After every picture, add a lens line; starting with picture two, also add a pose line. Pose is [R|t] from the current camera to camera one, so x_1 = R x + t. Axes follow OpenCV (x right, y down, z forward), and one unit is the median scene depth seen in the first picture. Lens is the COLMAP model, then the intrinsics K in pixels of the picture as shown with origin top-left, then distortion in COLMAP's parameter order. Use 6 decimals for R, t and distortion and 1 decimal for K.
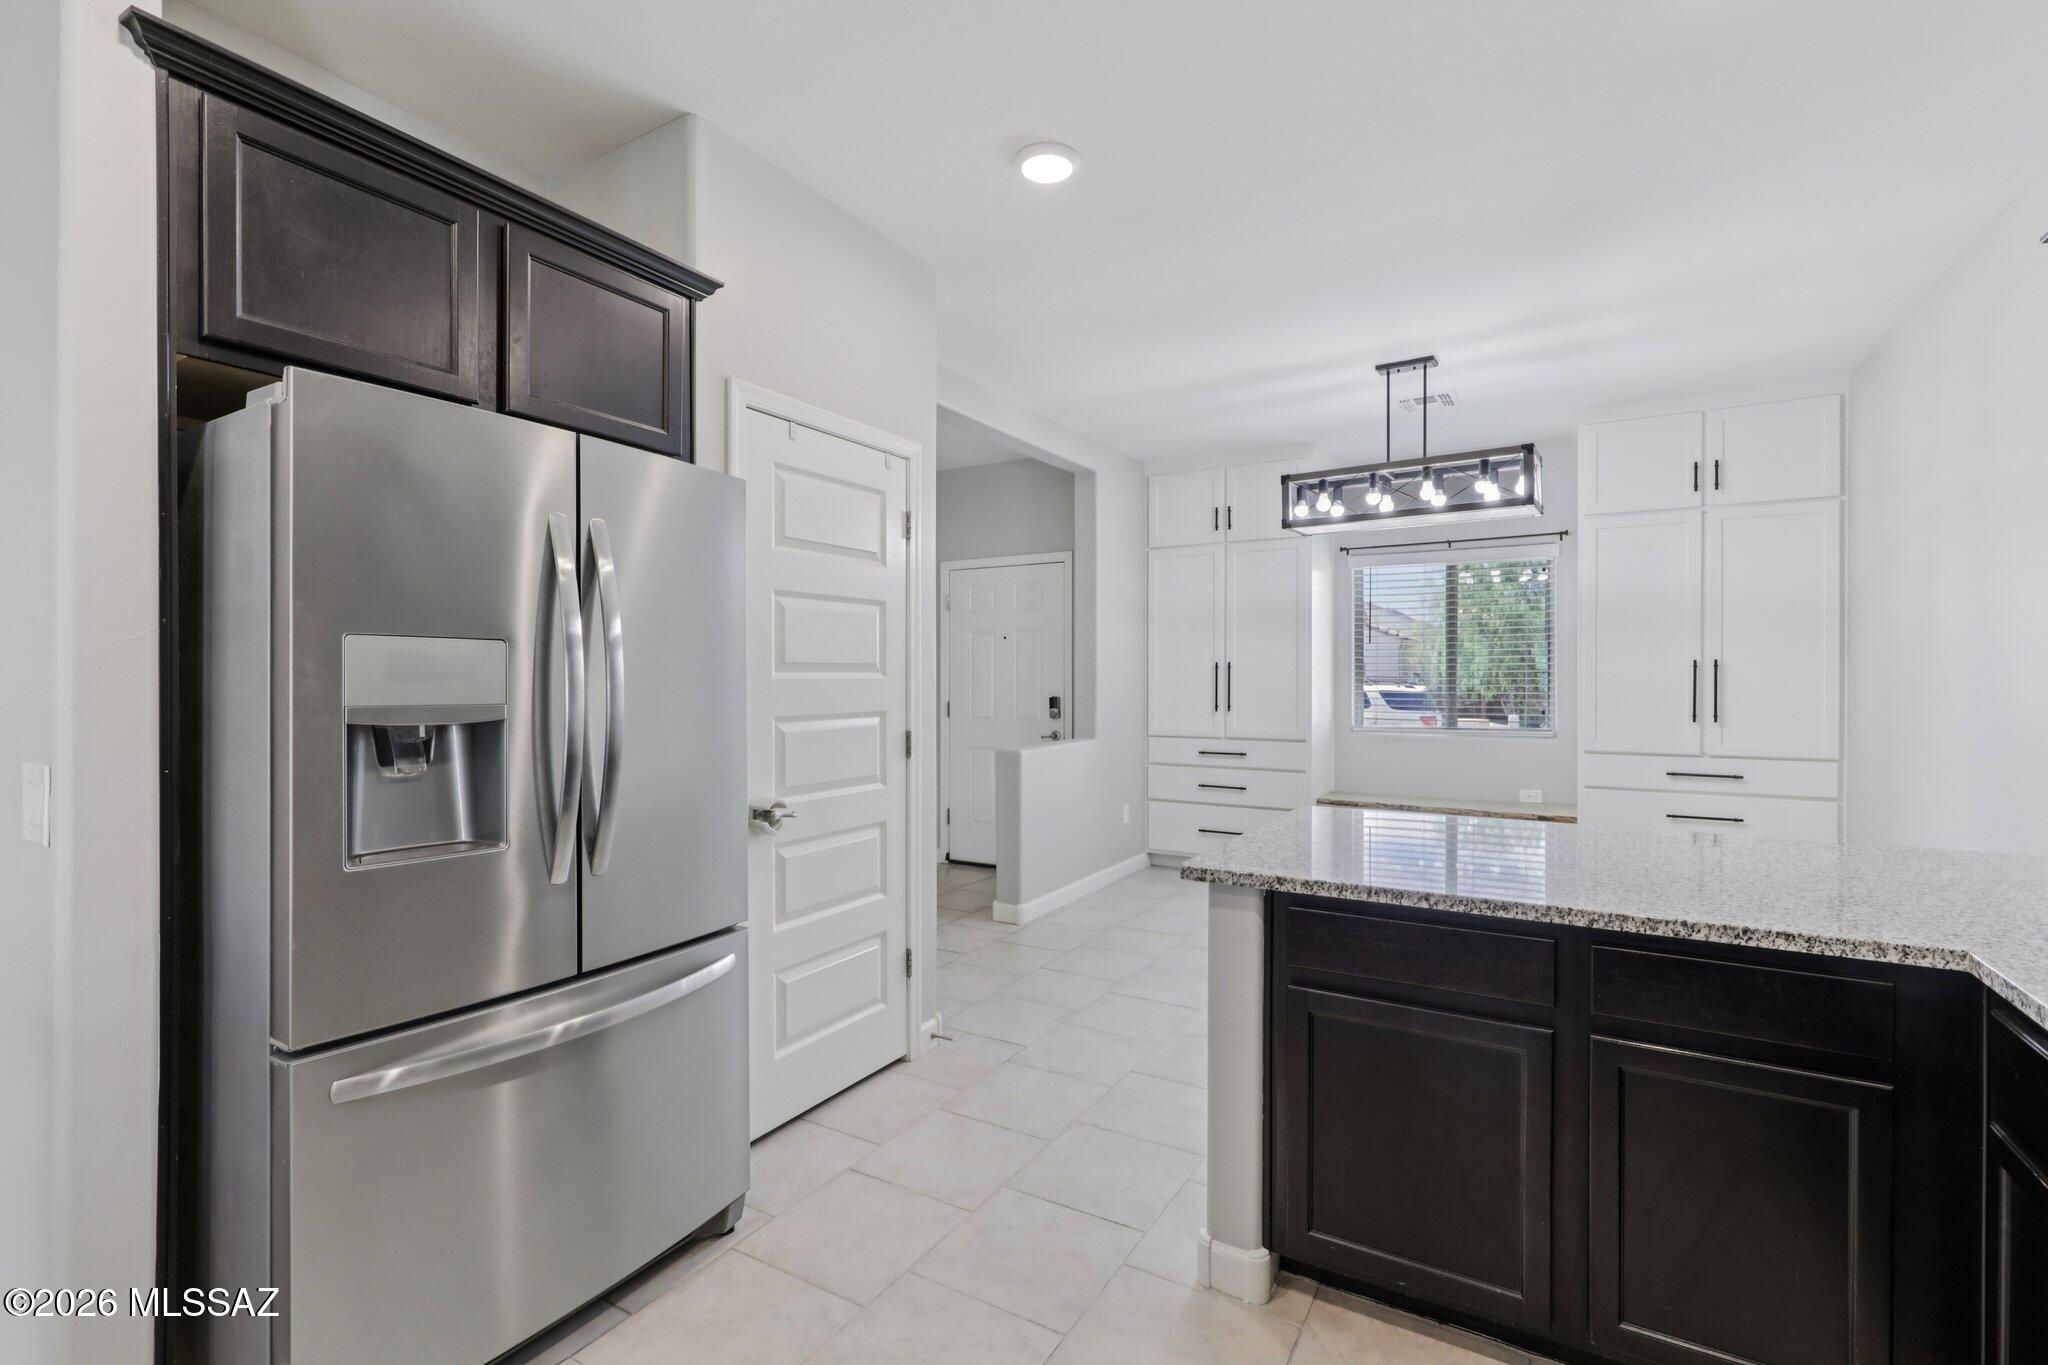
lens RADIAL K [[926.0, 0, 1017.7], [0, 926.0, 681.3], [0, 0, 1]] dist [-0.004155, 0.000438]
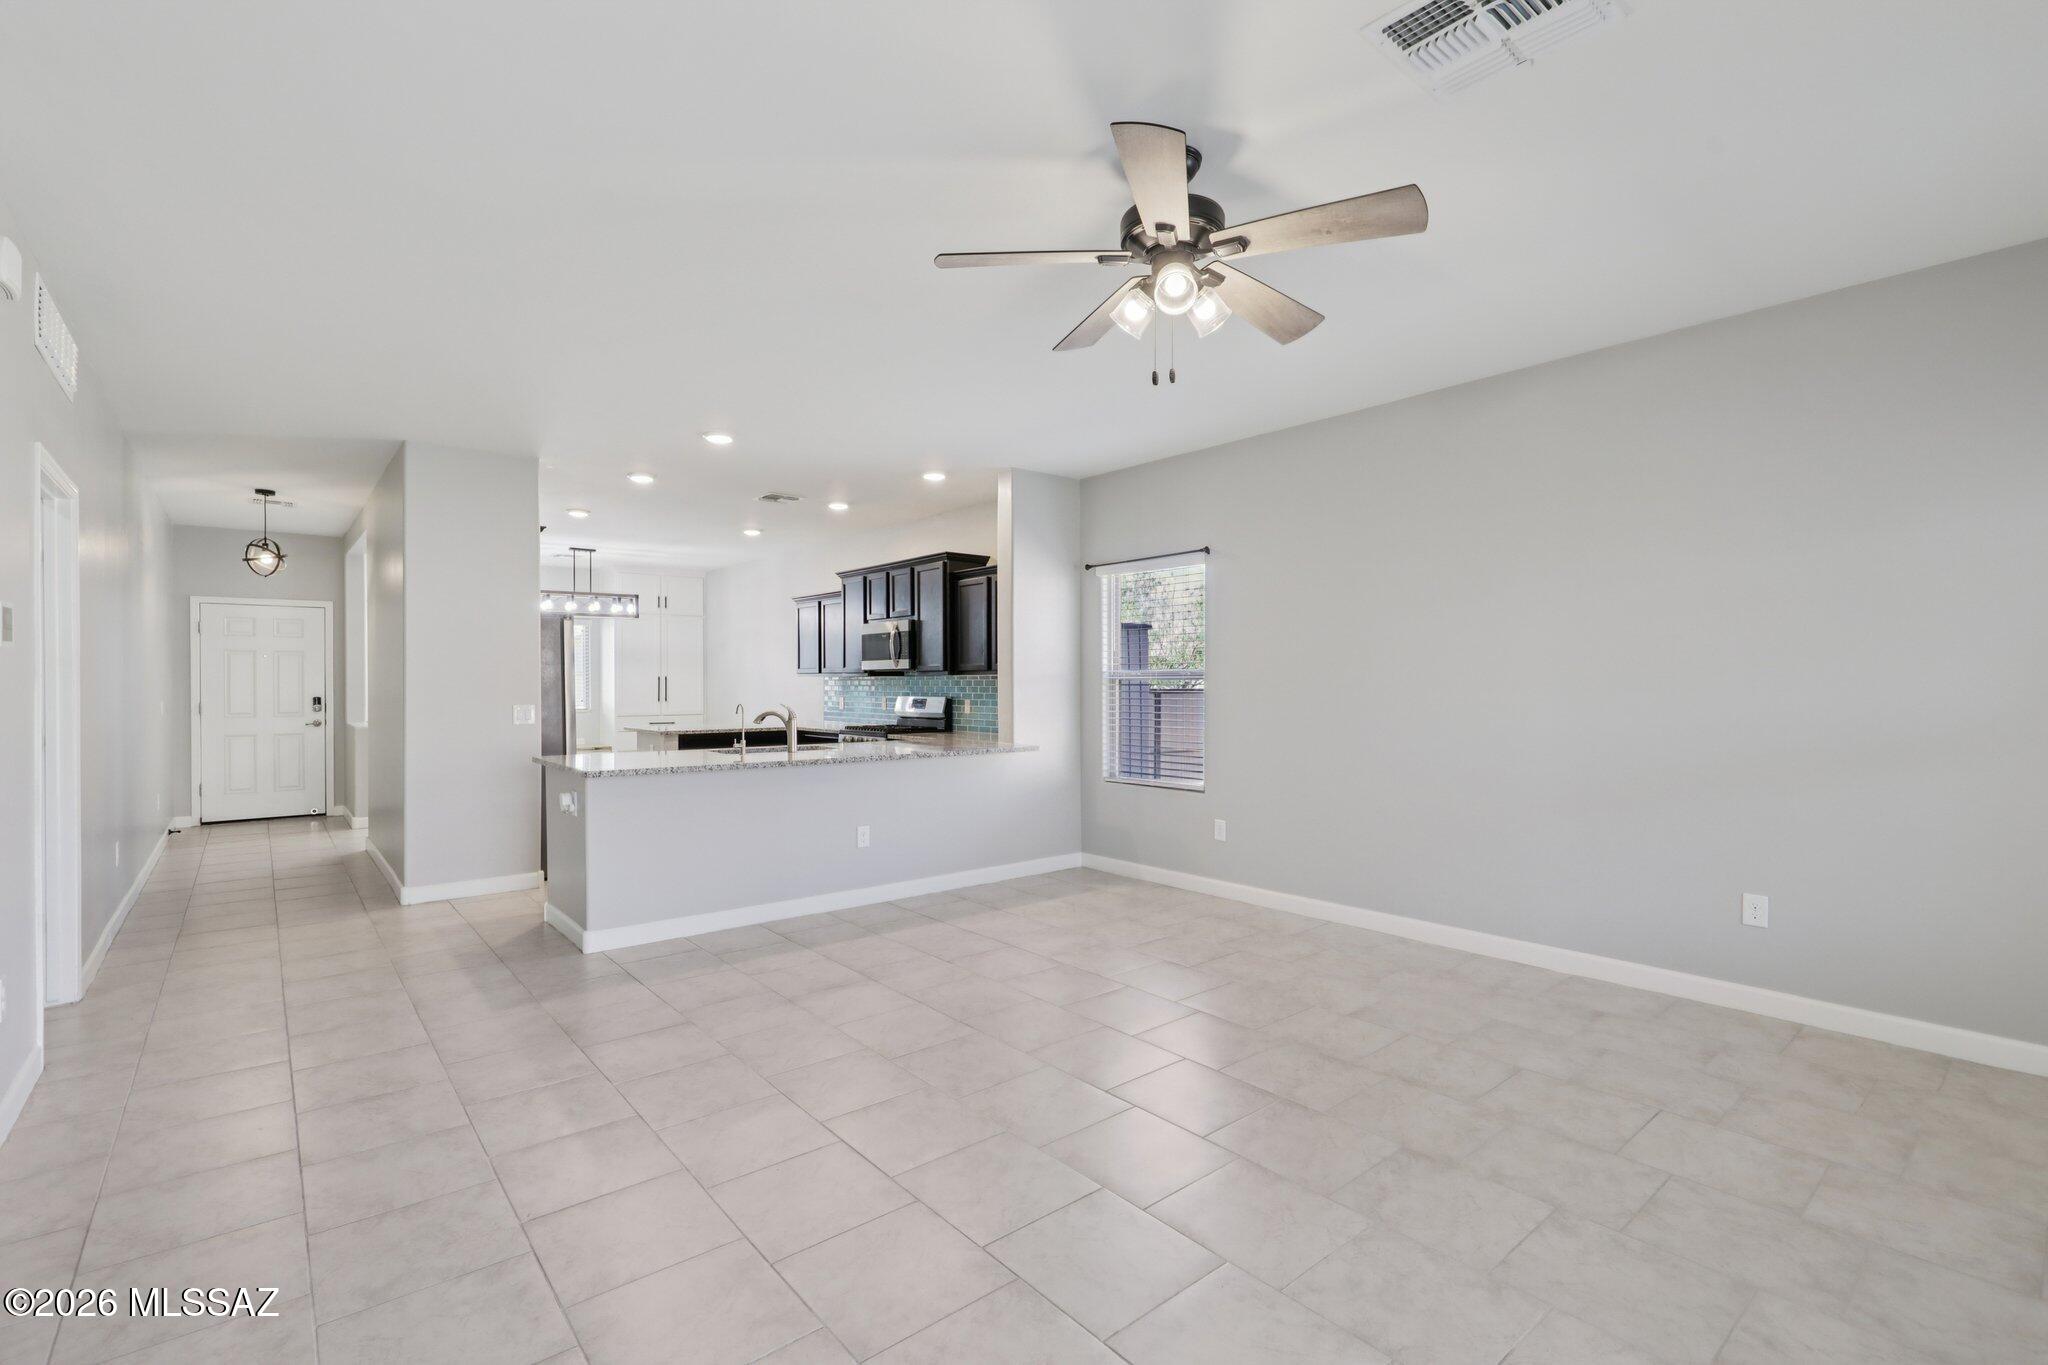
lens RADIAL K [[926.0, 0, 1035.4], [0, 926.0, 690.4], [0, 0, 1]] dist [-0.004155, 0.000438]
pose [[0.326128, -0.008531, 0.945287, -1.424871], [0.005328, 0.999960, 0.007186, 0.002204], [-0.945311, 0.002693, 0.326160, -0.842898]]
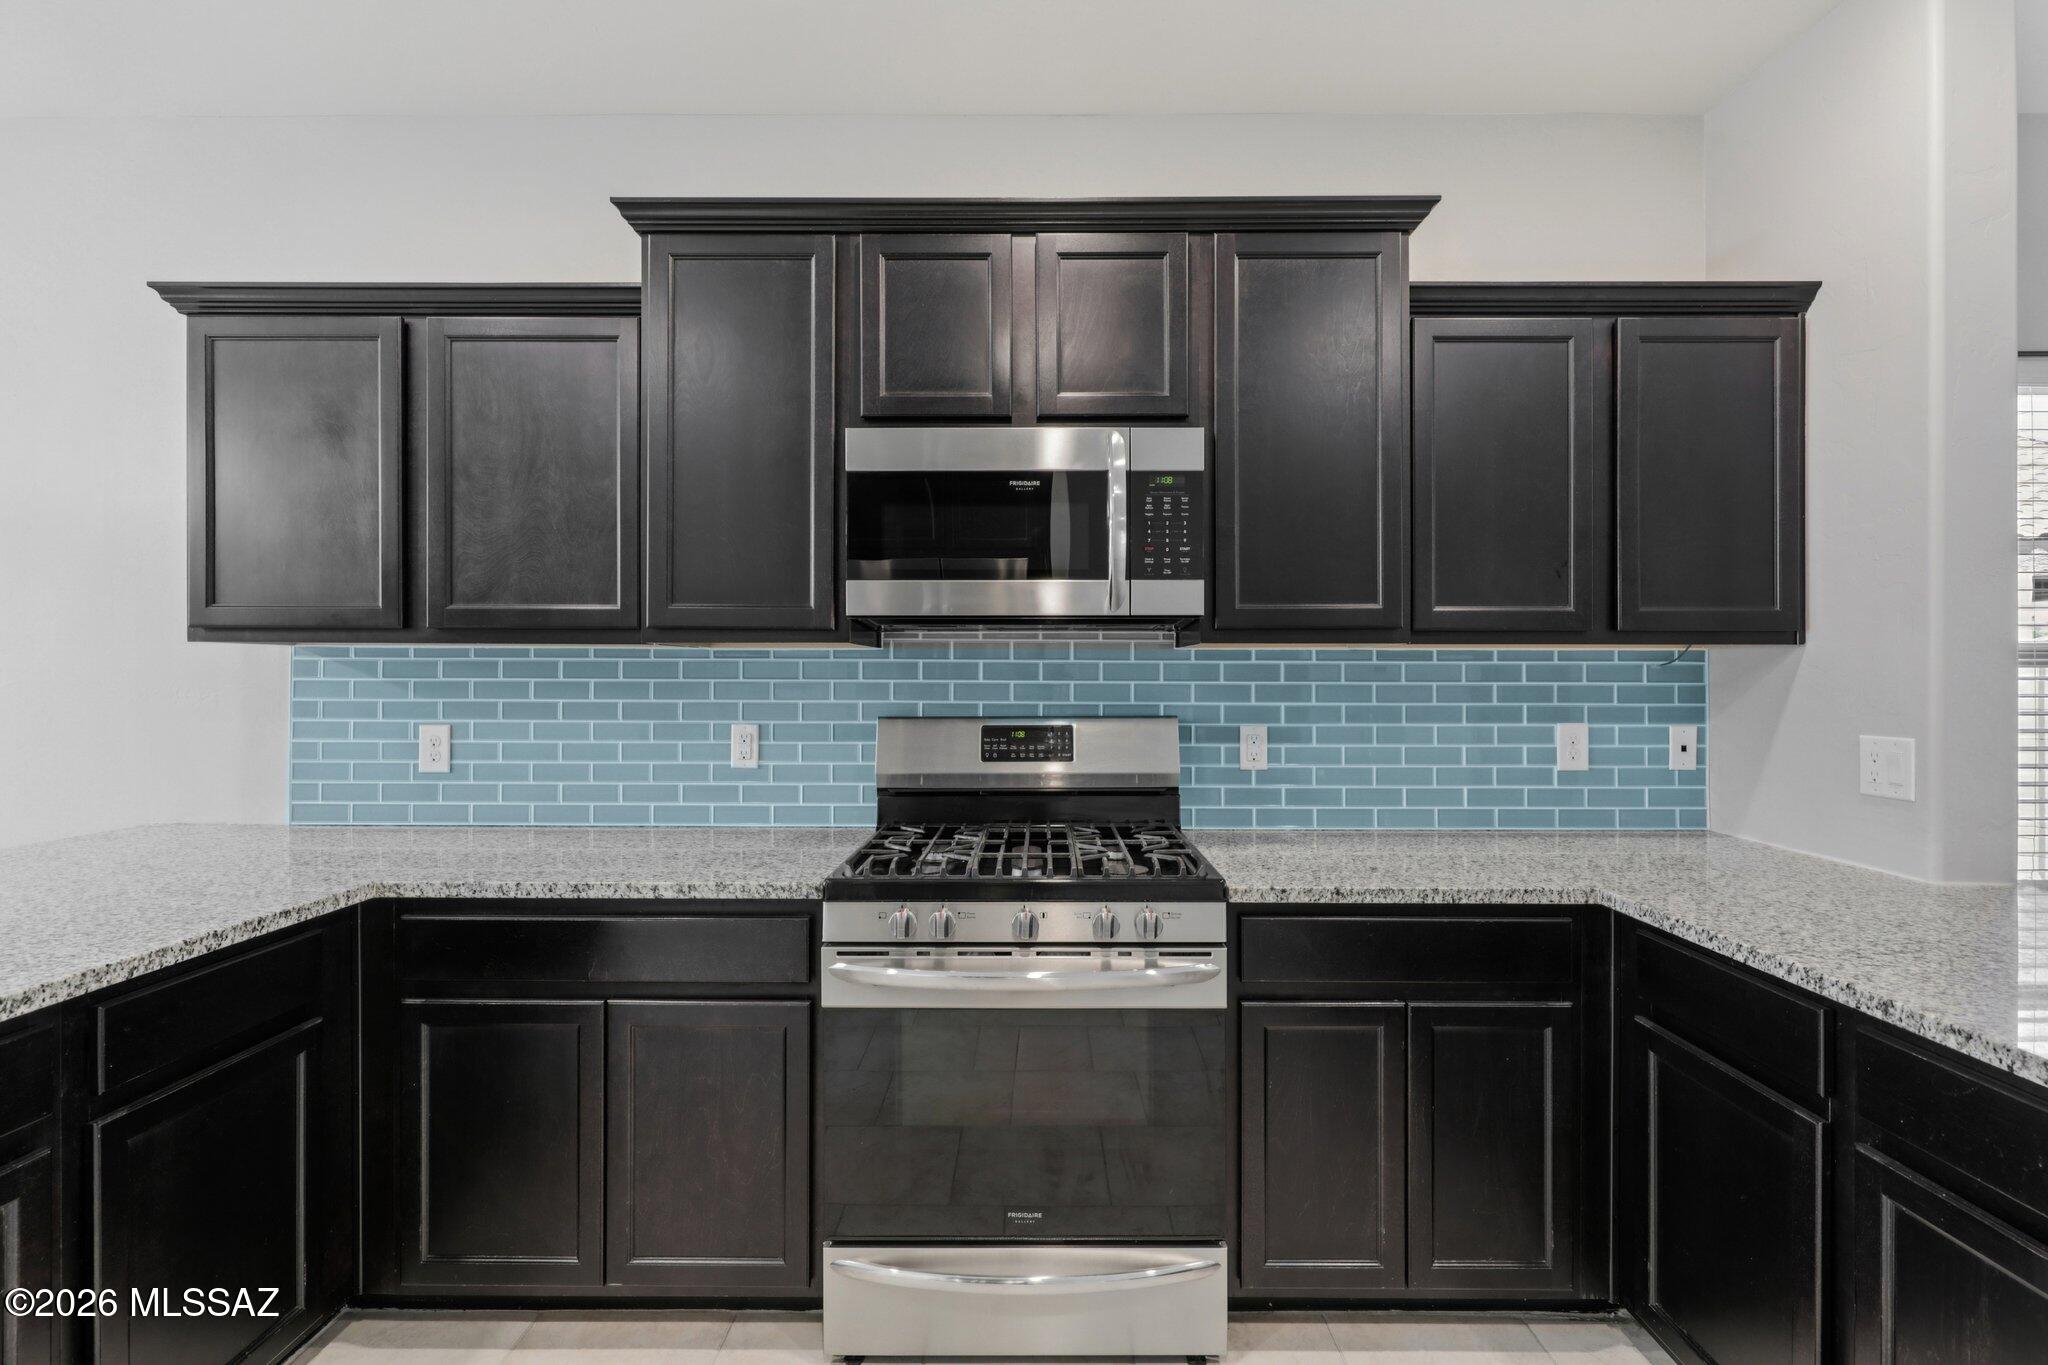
lens RADIAL K [[926.0, 0, 1031.2], [0, 926.0, 677.5], [0, 0, 1]] dist [-0.004155, 0.000438]
pose [[-0.509068, -0.001740, 0.860725, -0.179979], [0.002454, 0.999991, 0.003473, 0.000942], [-0.860723, 0.003880, -0.509059, 0.277847]]
